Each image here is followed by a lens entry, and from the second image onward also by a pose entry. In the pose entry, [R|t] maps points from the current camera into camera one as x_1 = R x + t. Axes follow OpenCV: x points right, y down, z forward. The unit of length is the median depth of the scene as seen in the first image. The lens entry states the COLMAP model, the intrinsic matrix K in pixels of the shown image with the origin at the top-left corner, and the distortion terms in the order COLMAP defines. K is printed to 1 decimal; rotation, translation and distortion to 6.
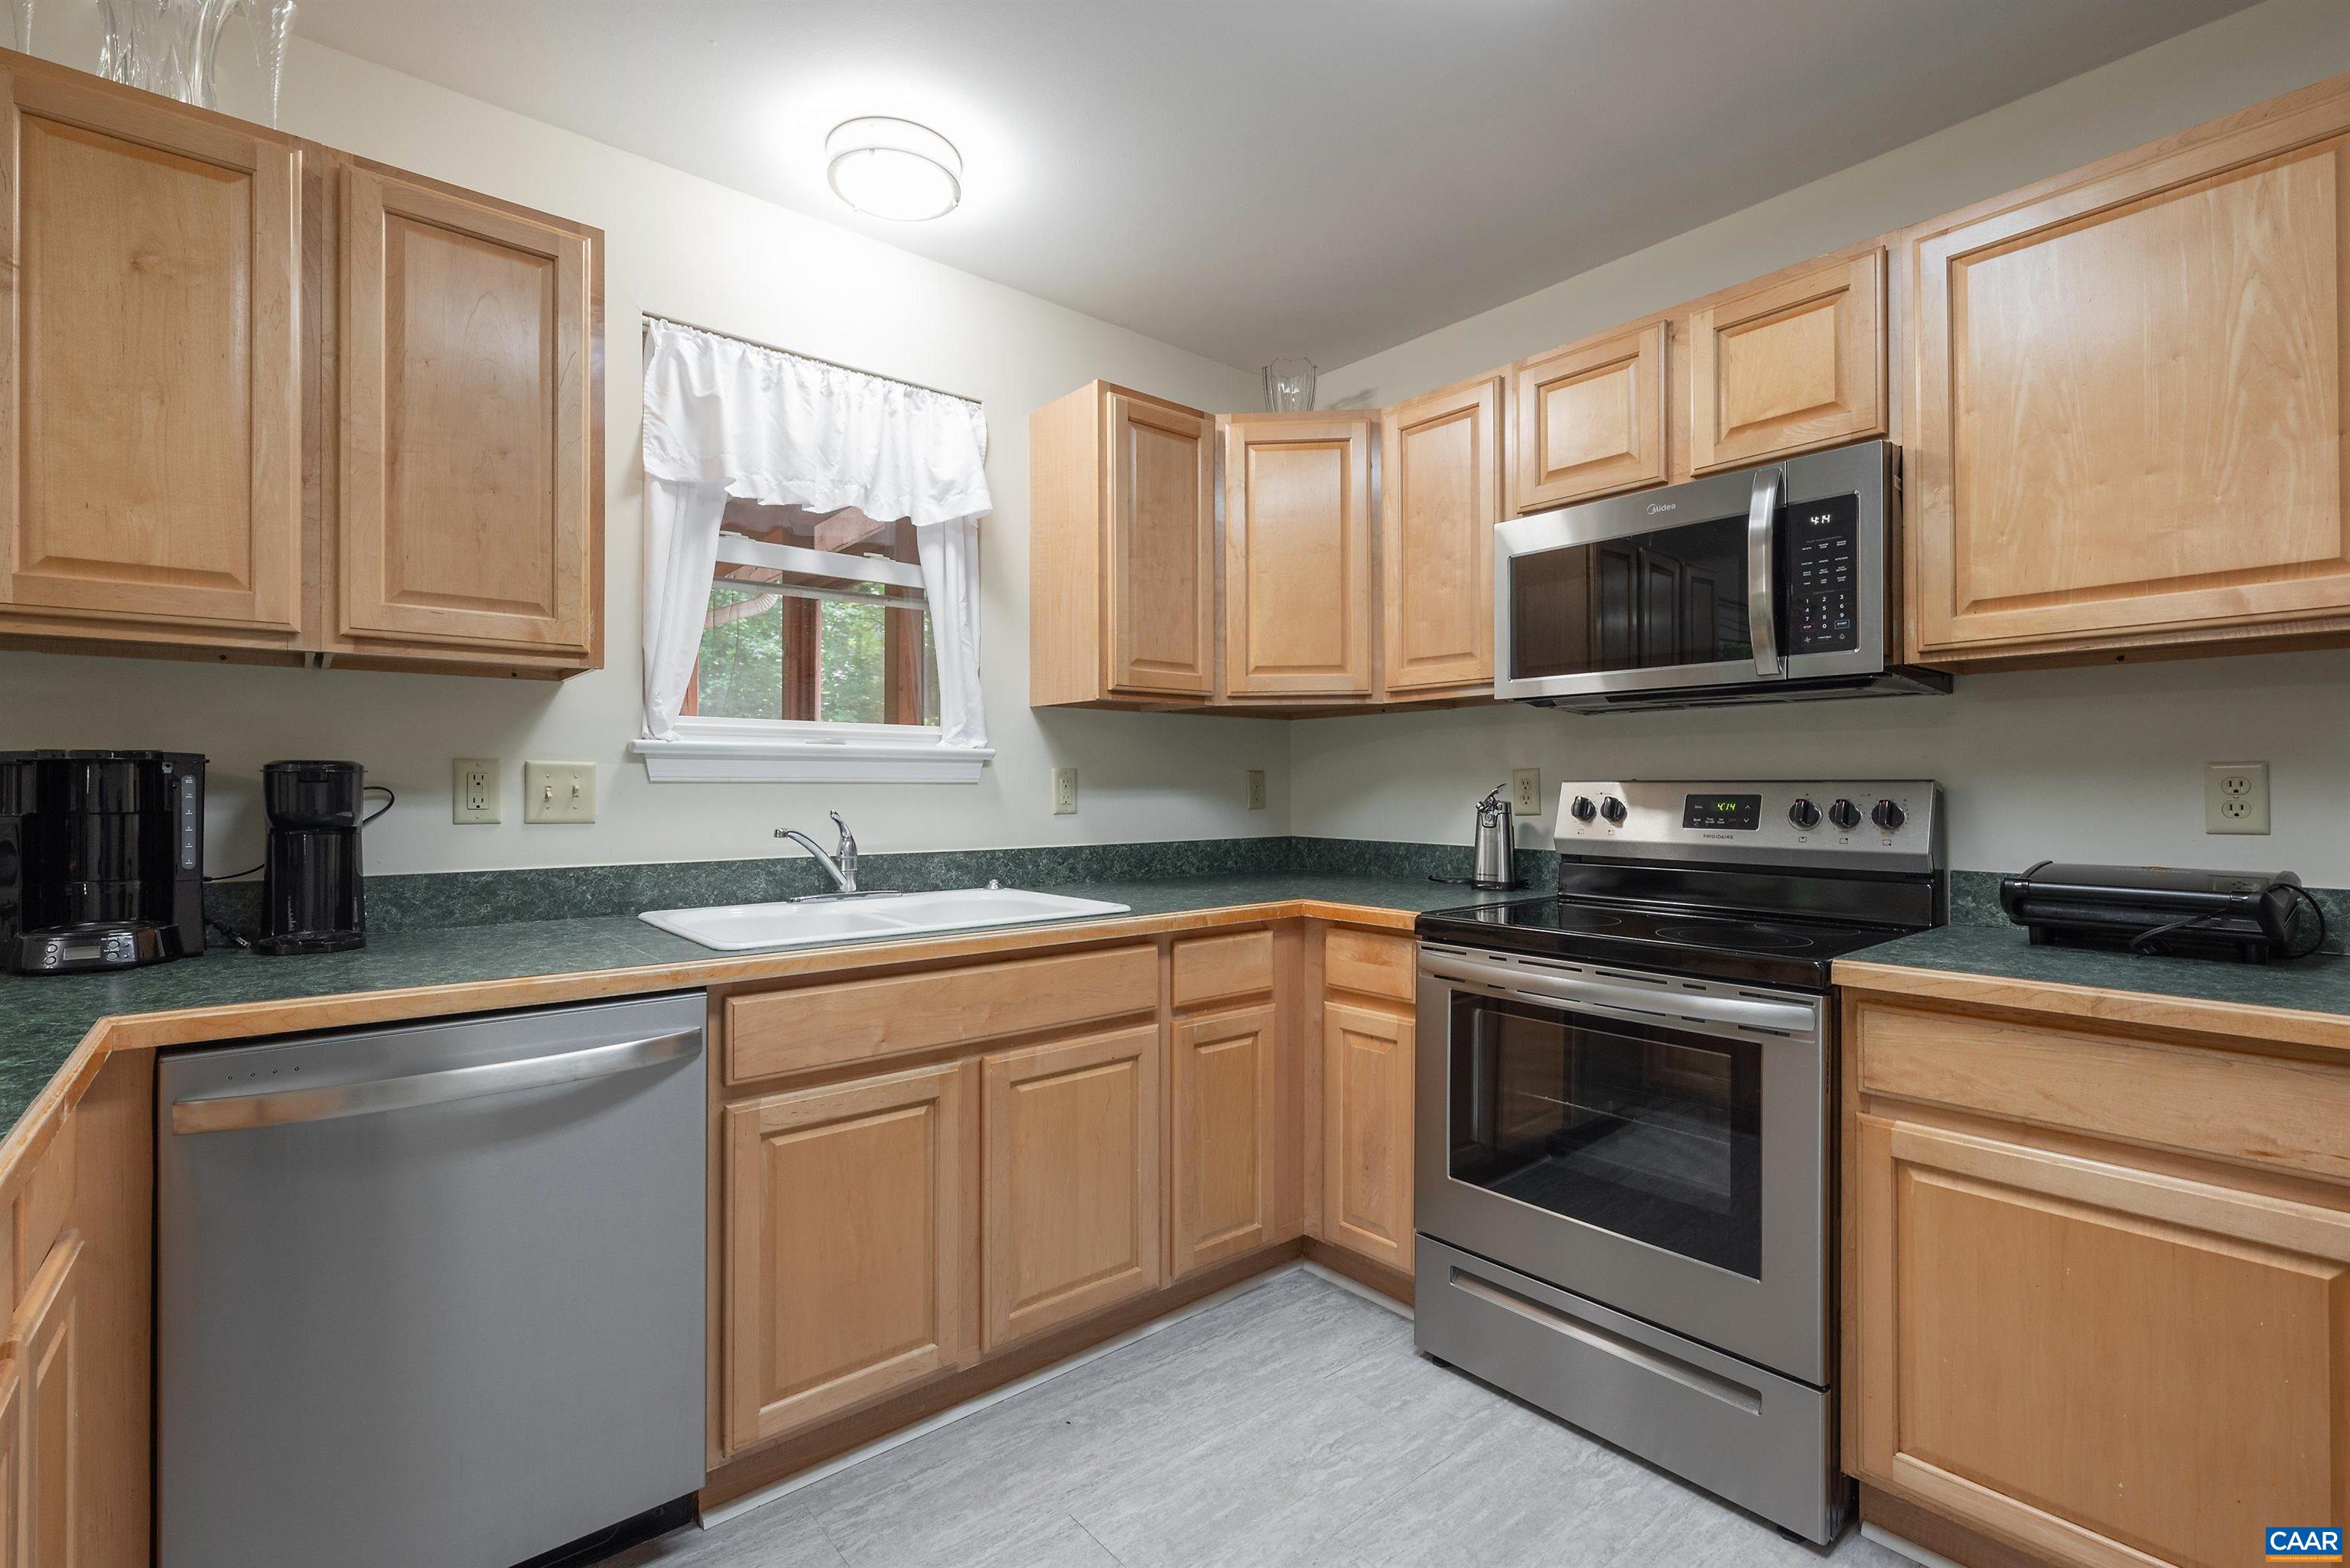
lens RADIAL K [[1046.0, 0, 1175.0], [0, 1046.0, 784.0], [0, 0, 1]] dist [0.000585, 0.000820]
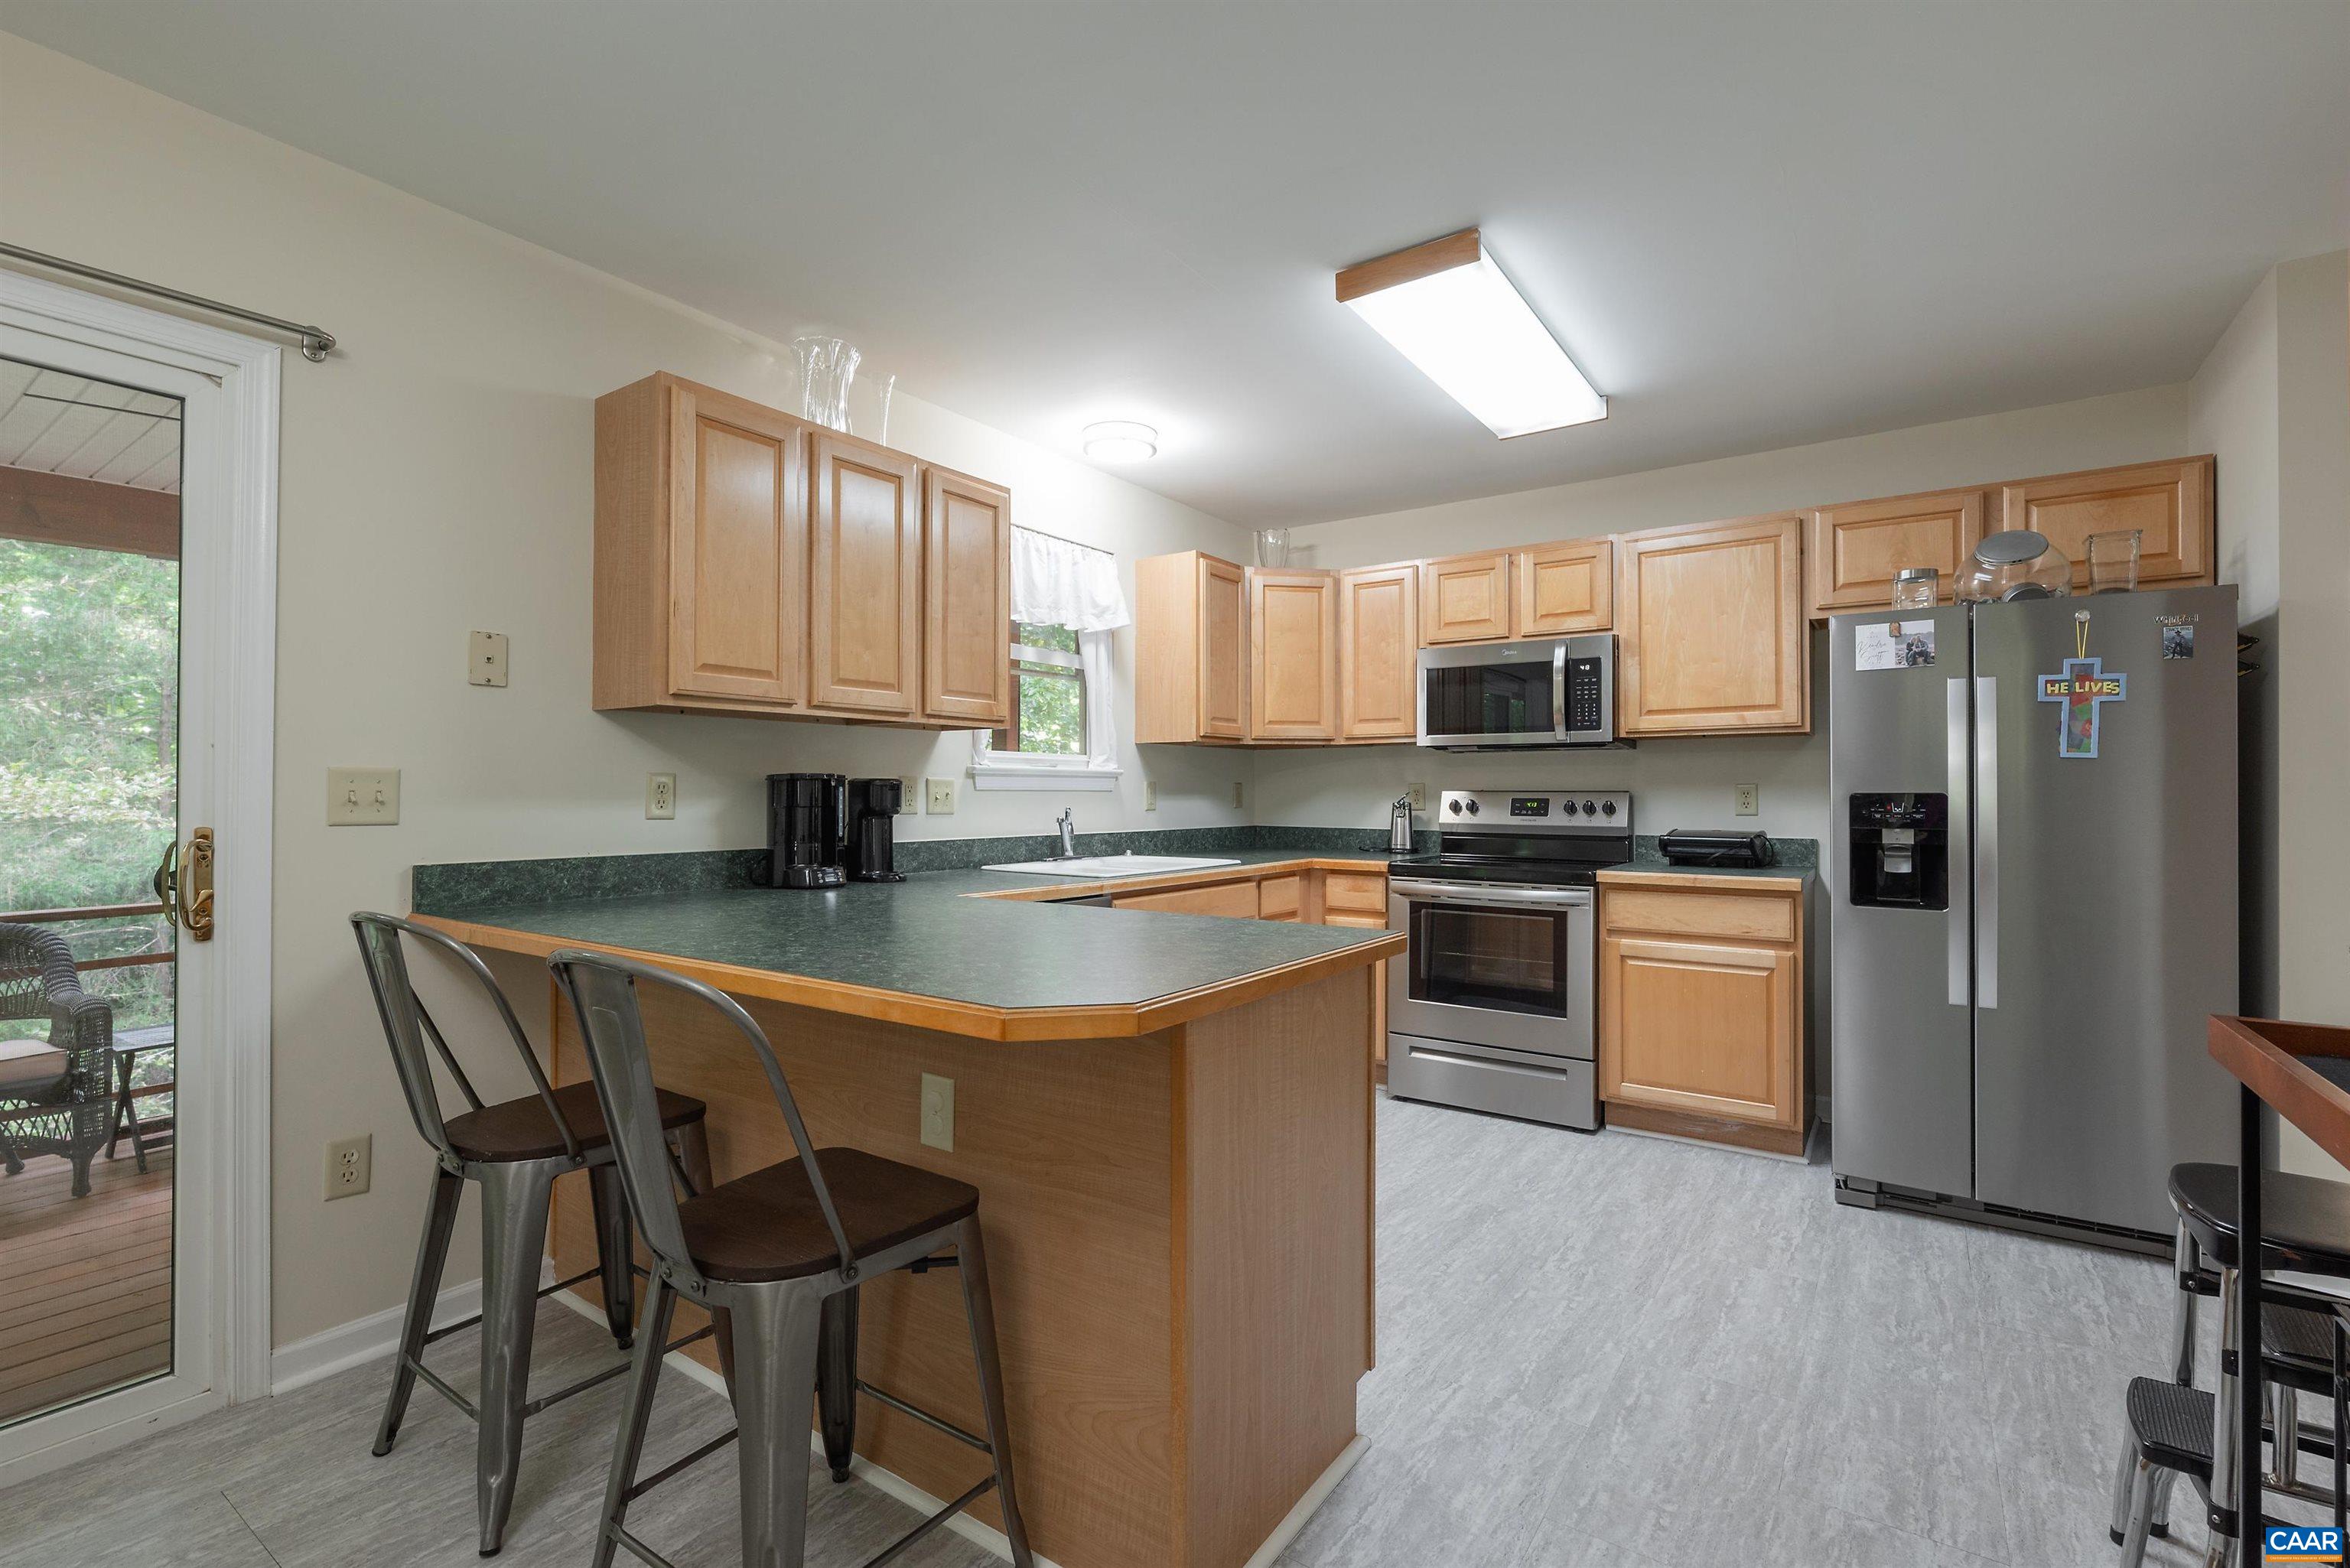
lens RADIAL K [[1046.0, 0, 1175.0], [0, 1046.0, 784.0], [0, 0, 1]] dist [0.000585, 0.000820]
pose [[0.966114, 0.004686, 0.258072, -0.615812], [-0.003219, 0.999976, -0.006103, -0.002207], [-0.258095, 0.005065, 0.966106, -0.698916]]
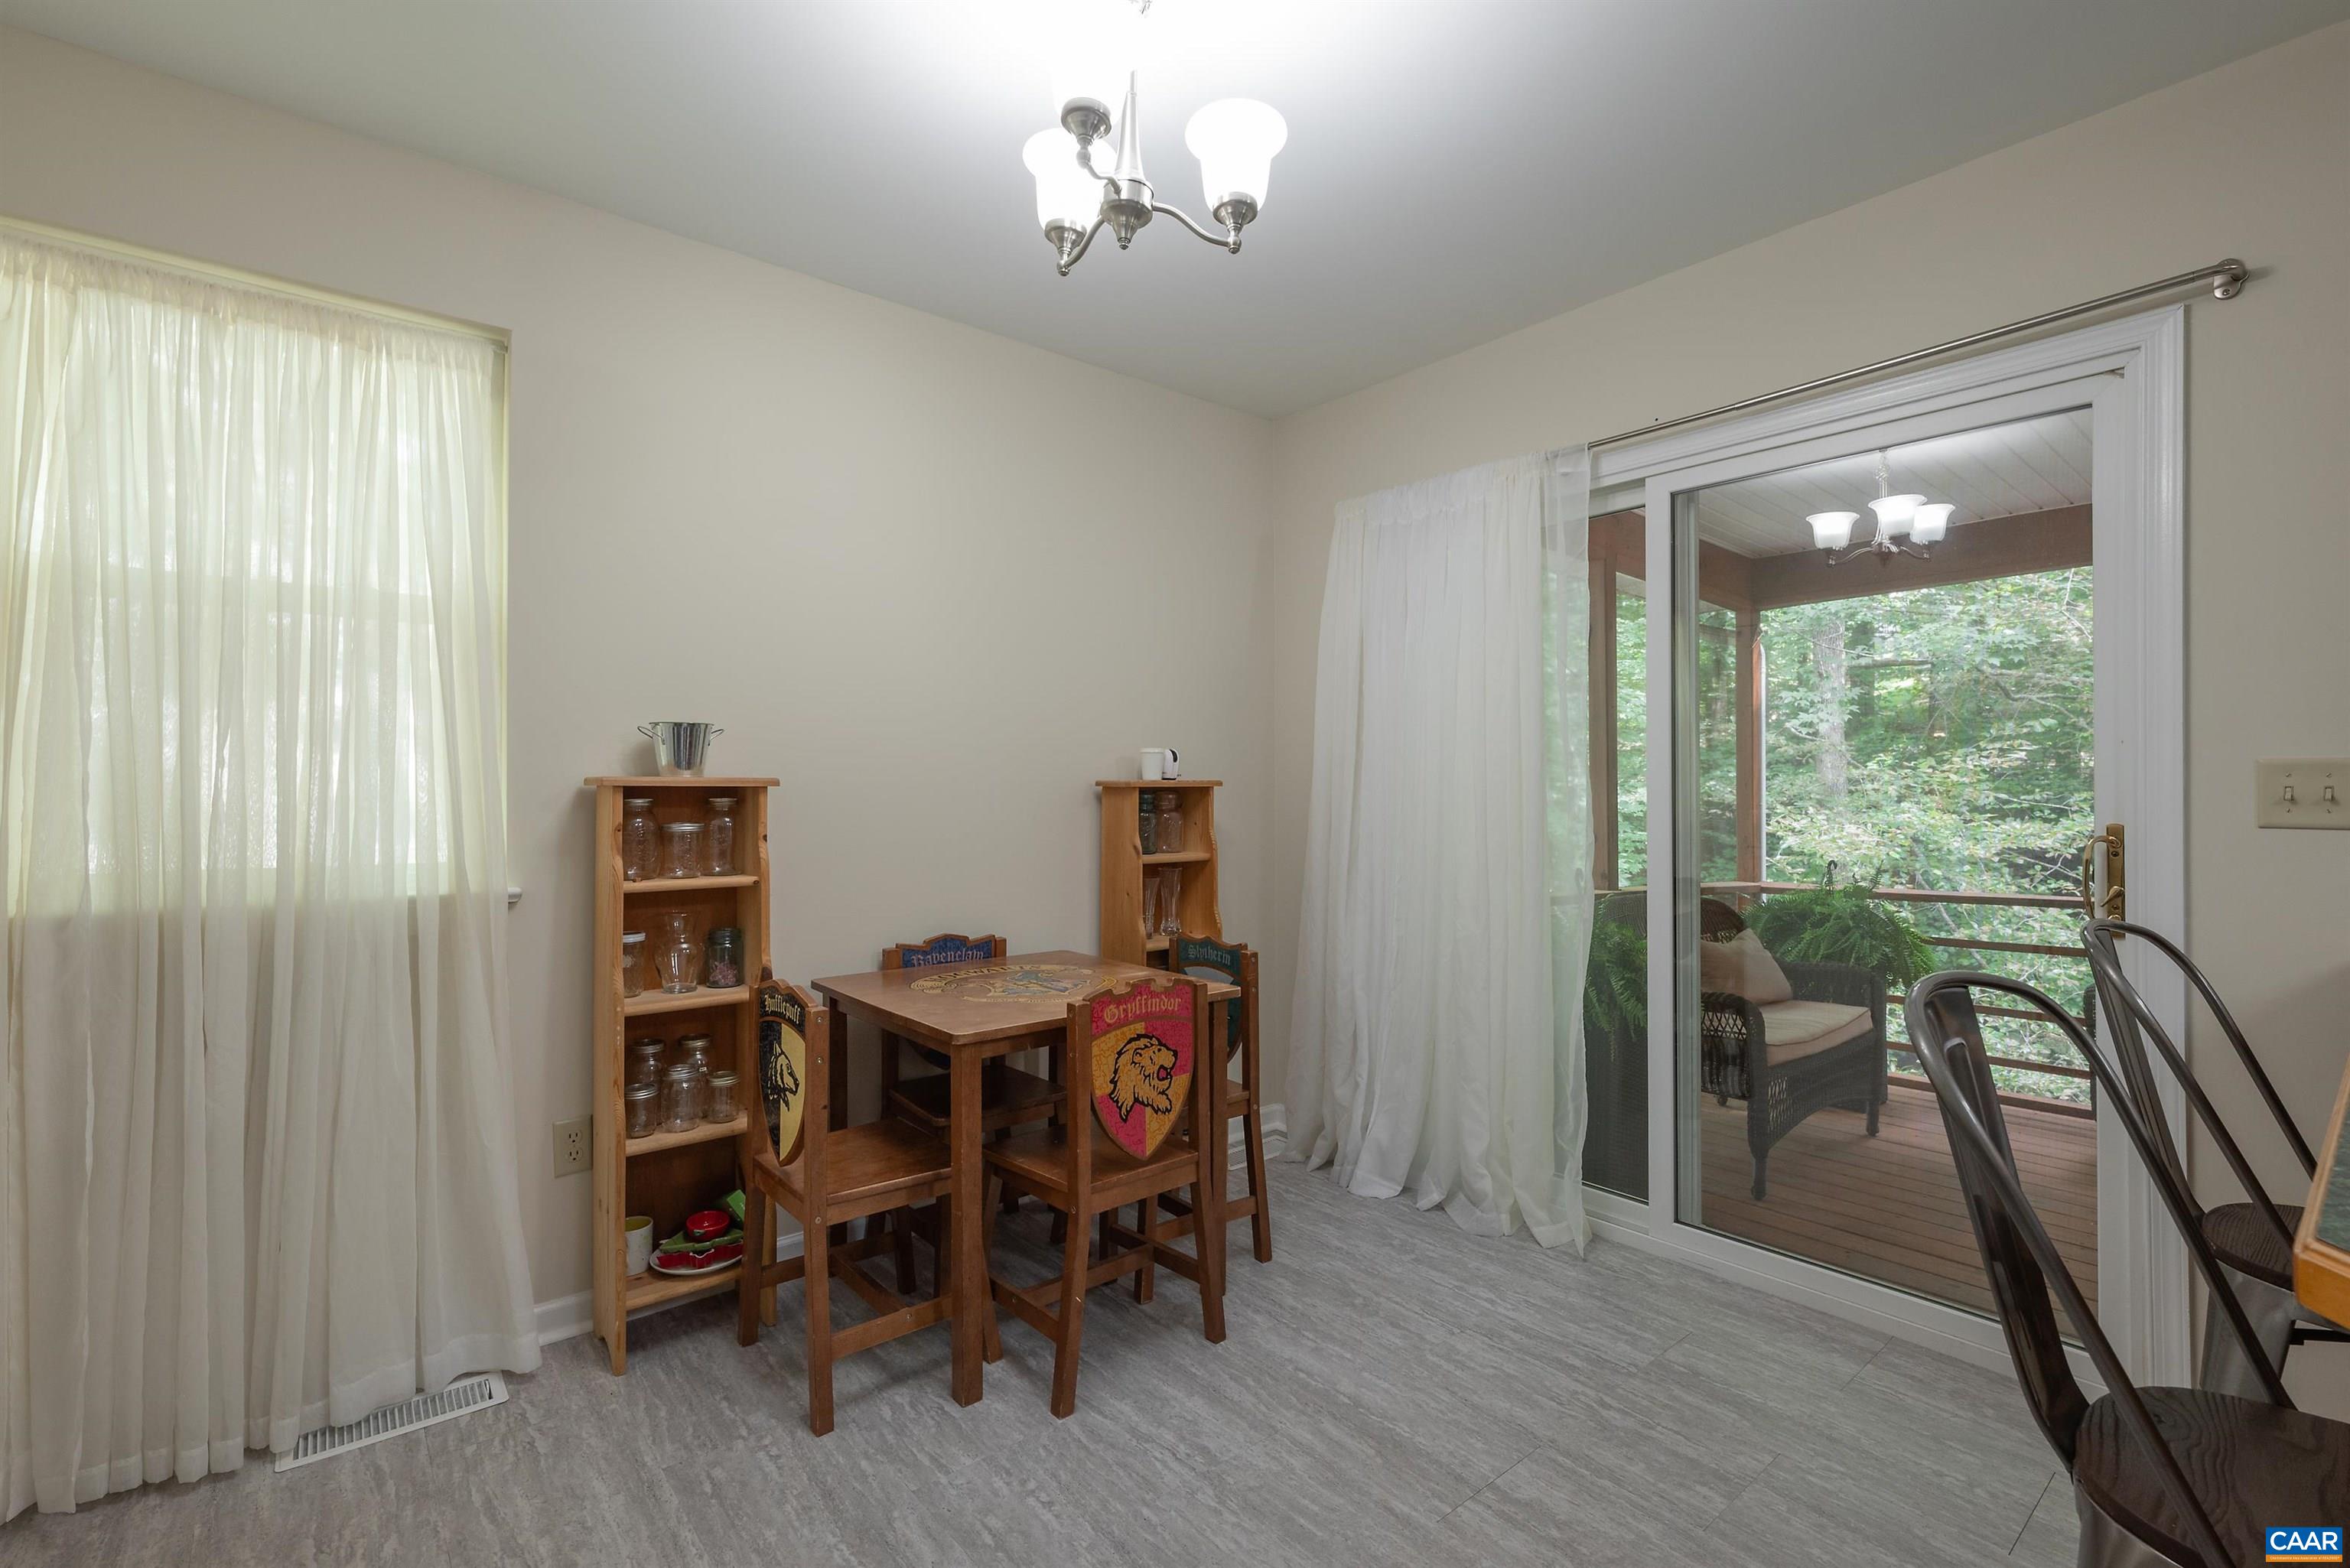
lens RADIAL K [[1046.0, 0, 1175.0], [0, 1046.0, 784.0], [0, 0, 1]] dist [0.000585, 0.000820]
pose [[-0.001041, -0.006134, -0.999981, -0.288161], [0.003995, 0.999973, -0.006139, 0.000199], [0.999991, -0.004001, -0.001017, -0.419647]]
